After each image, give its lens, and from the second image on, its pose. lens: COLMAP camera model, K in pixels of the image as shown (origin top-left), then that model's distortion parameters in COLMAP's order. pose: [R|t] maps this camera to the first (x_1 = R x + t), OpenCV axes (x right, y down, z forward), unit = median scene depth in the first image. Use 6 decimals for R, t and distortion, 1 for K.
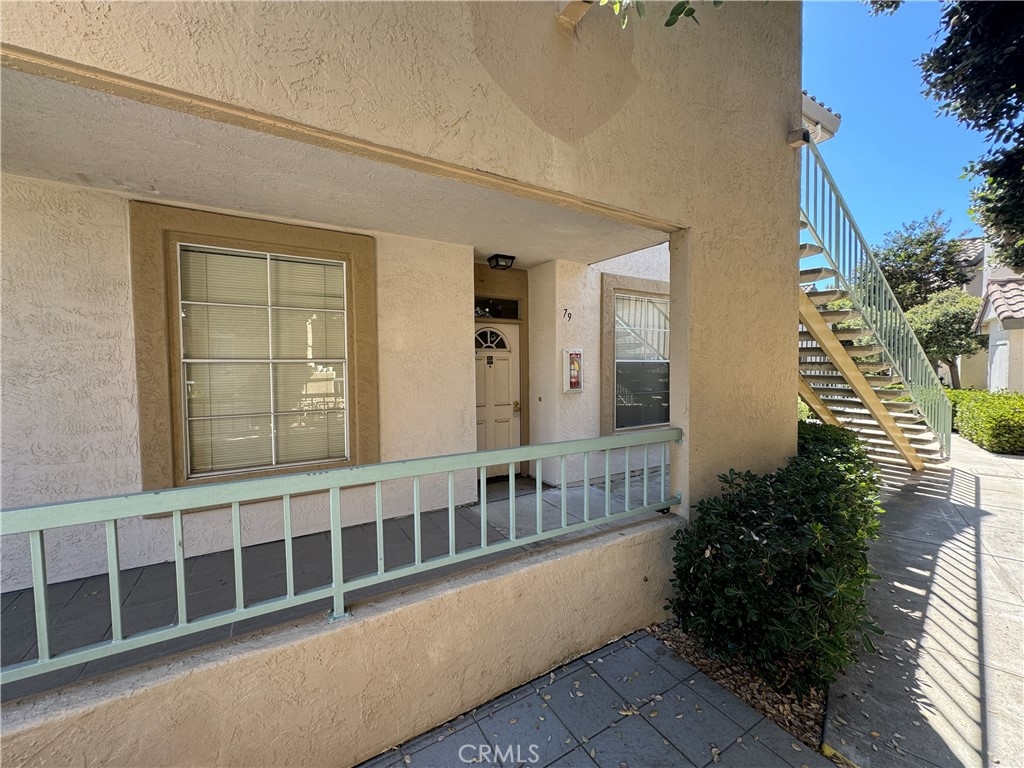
lens RADIAL K [[409.4, 0, 510.3], [0, 409.4, 384.2], [0, 0, 1]] dist [0.000317, -0.000018]
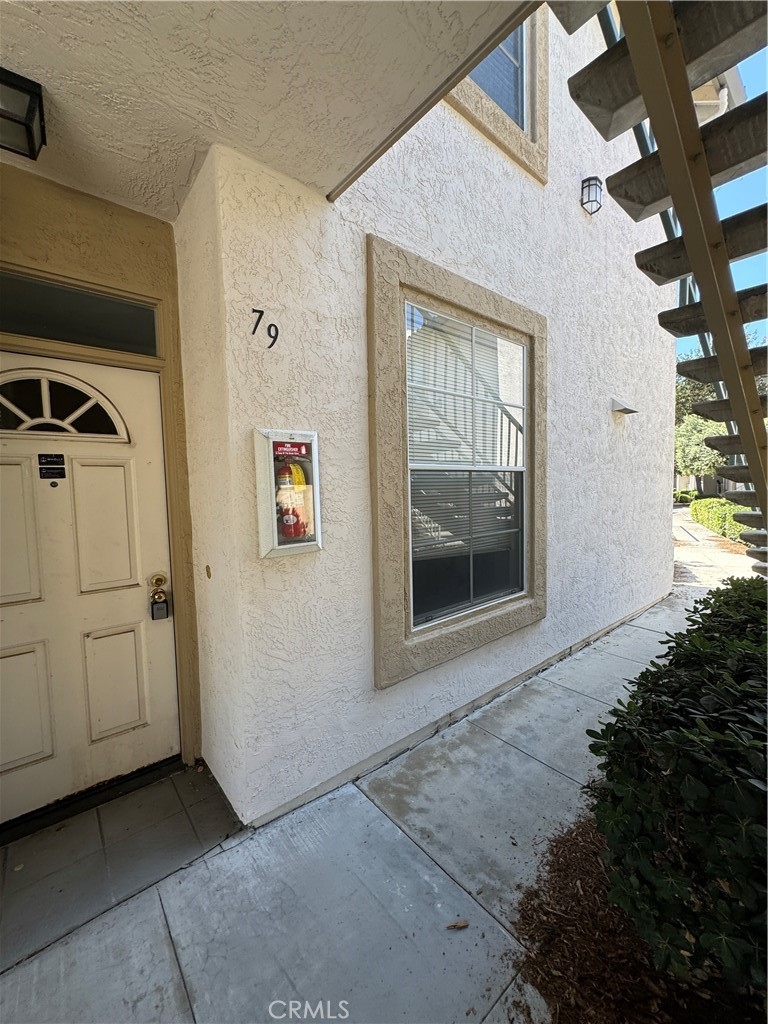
lens RADIAL K [[409.4, 0, 385.4], [0, 409.4, 512.1], [0, 0, 1]] dist [0.000317, -0.000018]
pose [[0.986431, -0.025242, 0.162222, 0.170123], [0.022633, 0.999583, 0.017905, -0.019460], [-0.162607, -0.013991, 0.986592, 0.613316]]
